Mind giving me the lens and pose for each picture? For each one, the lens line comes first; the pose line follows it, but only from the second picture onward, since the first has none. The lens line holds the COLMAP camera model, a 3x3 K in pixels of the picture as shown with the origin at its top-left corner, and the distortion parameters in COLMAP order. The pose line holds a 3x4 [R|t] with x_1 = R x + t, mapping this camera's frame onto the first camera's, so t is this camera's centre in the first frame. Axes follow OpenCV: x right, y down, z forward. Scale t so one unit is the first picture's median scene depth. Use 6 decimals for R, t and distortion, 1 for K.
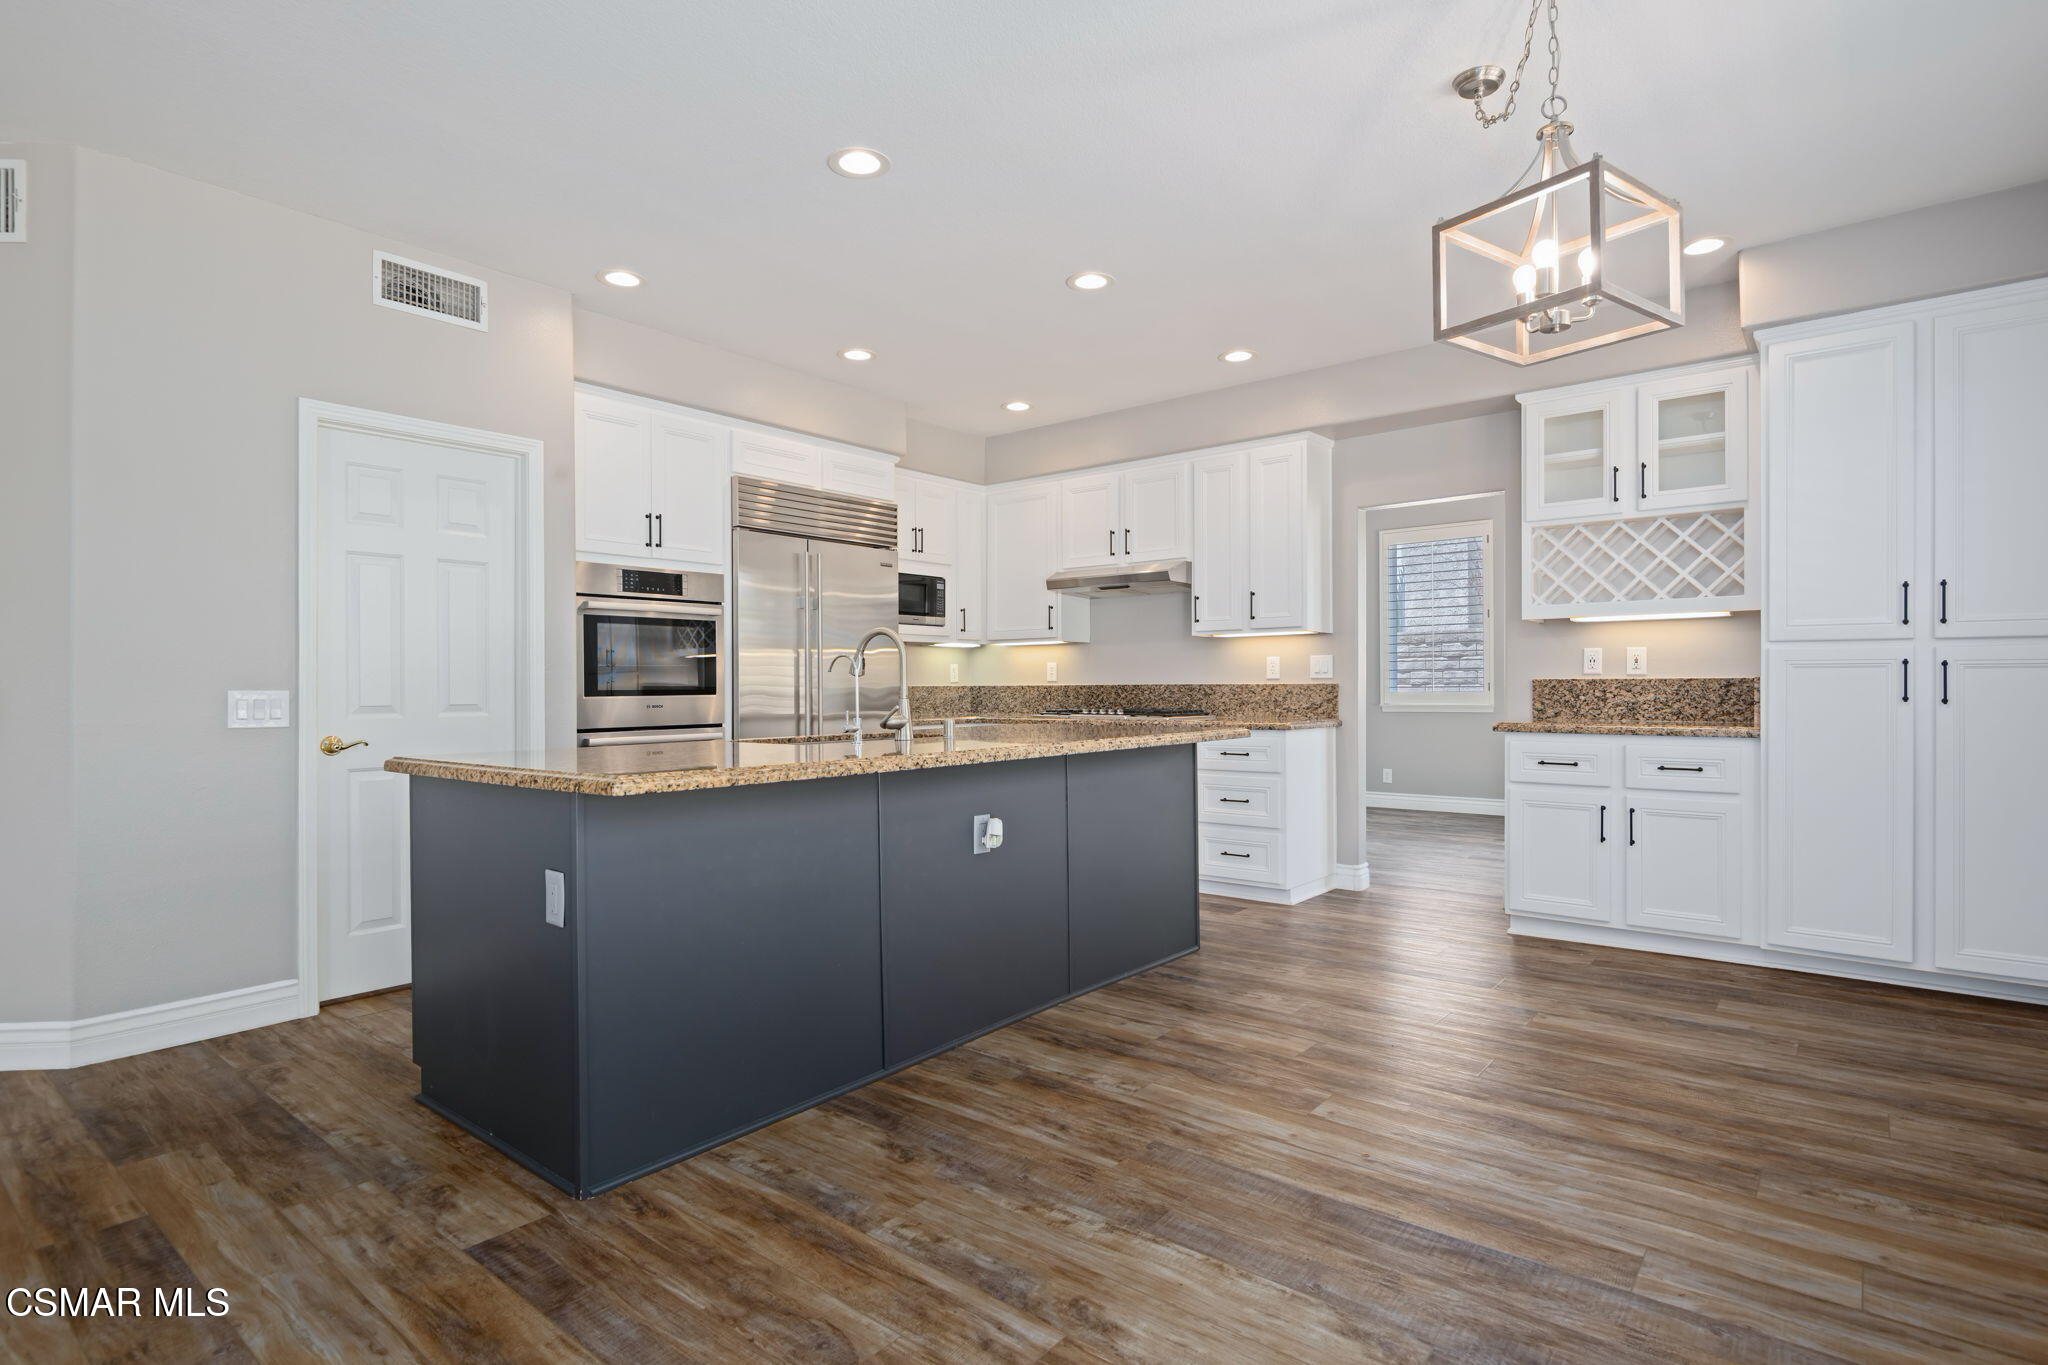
lens RADIAL K [[1045.7, 0, 1022.1], [0, 1045.7, 686.7], [0, 0, 1]] dist [-0.002501, -0.000527]
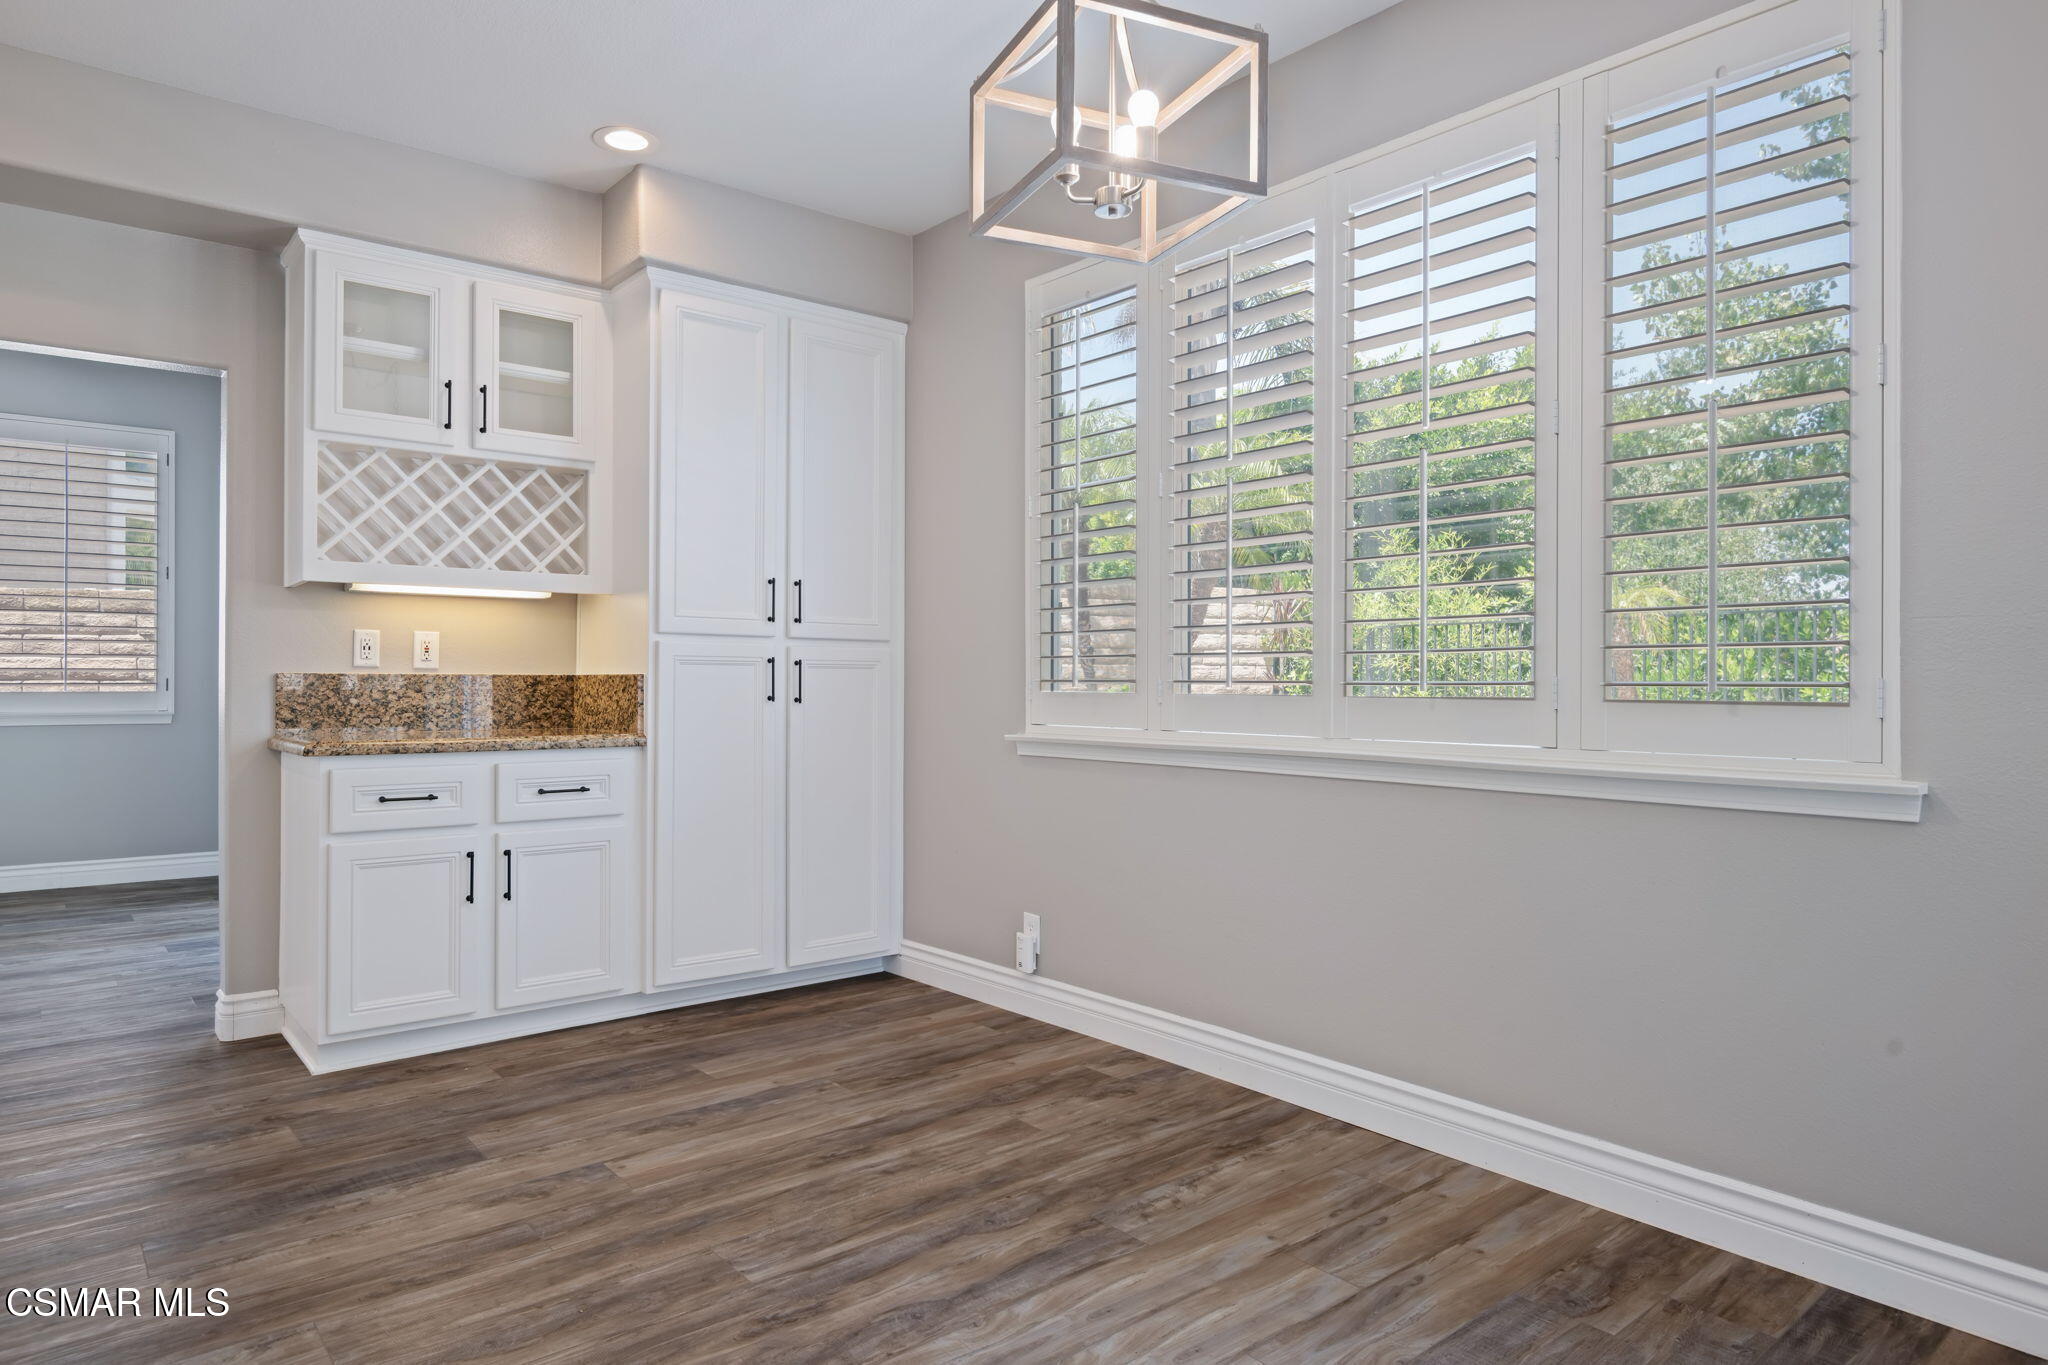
lens RADIAL K [[1218.1, 0, 1020.9], [0, 1218.1, 678.7], [0, 0, 1]] dist [0.001695, 0.000884]
pose [[0.185821, 0.006292, 0.982564, -0.217727], [-0.002276, 0.999980, -0.005973, -0.000493], [-0.982581, -0.001126, 0.185831, 0.533778]]
